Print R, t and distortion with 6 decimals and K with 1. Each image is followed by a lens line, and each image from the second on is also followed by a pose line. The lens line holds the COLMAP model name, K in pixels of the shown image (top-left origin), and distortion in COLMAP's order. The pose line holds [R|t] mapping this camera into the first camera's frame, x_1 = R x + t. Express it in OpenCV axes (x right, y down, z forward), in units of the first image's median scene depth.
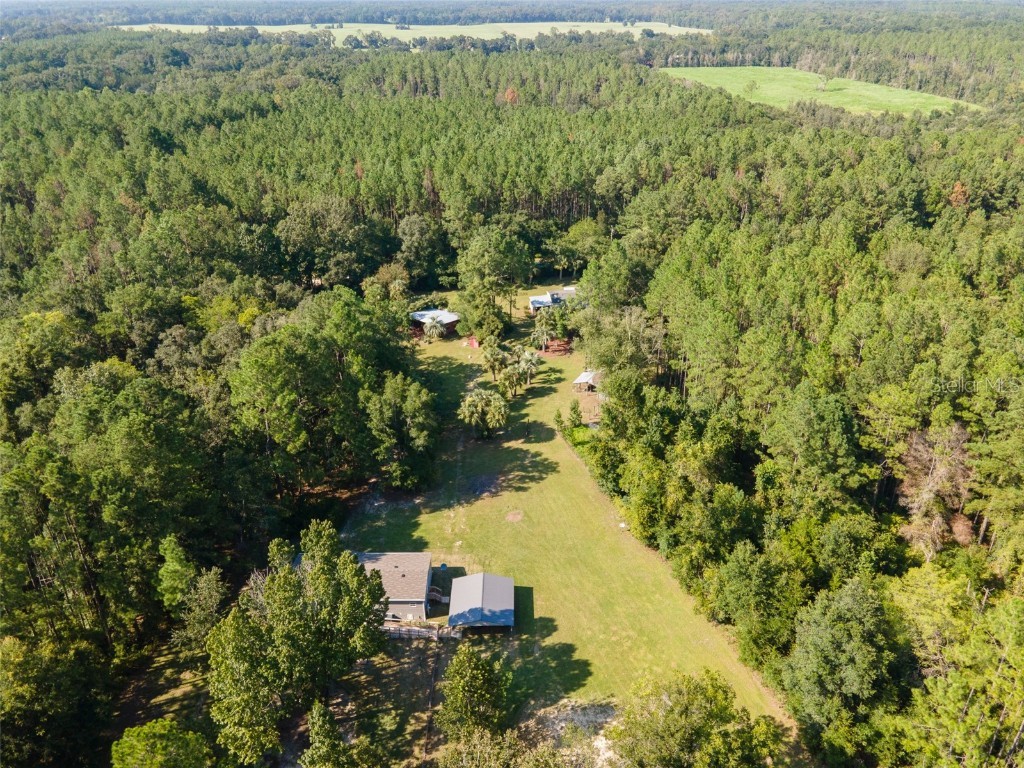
lens RADIAL K [[766.3, 0, 512.0], [0, 766.3, 384.0], [0, 0, 1]] dist [0.039543, 0.004679]
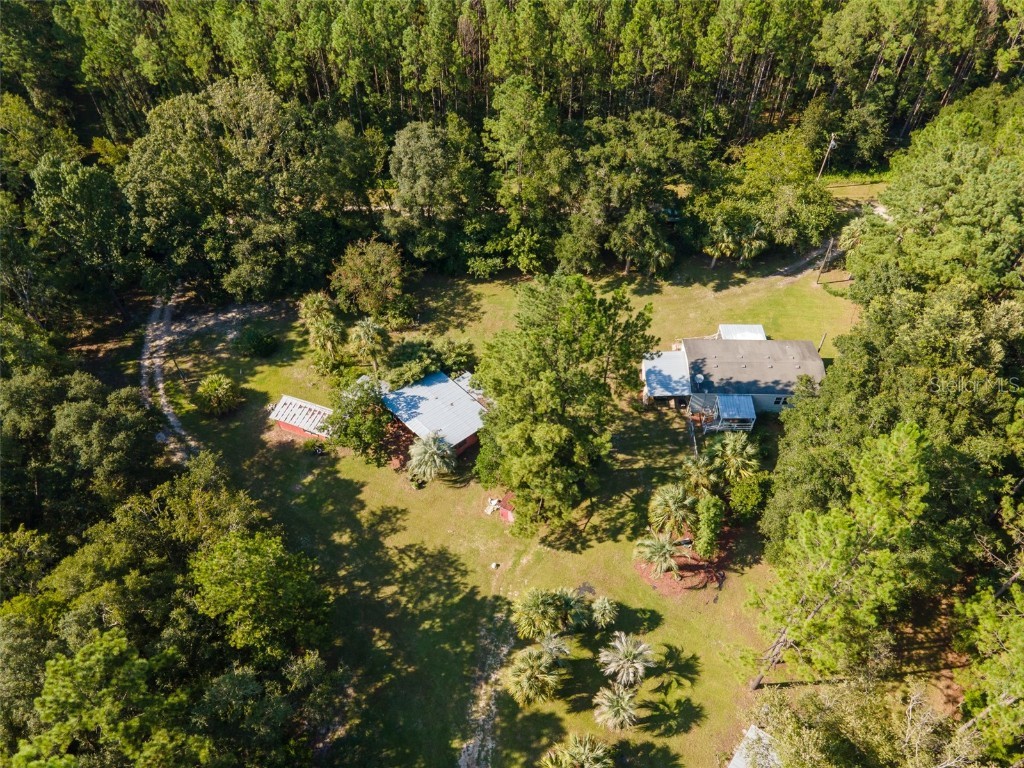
lens RADIAL K [[766.3, 0, 512.0], [0, 766.3, 384.0], [0, 0, 1]] dist [0.039543, 0.004679]
pose [[0.989973, 0.110646, -0.087816, -0.014347], [-0.069968, 0.924132, 0.375612, -0.268563], [0.122714, -0.365701, 0.922607, 0.537292]]
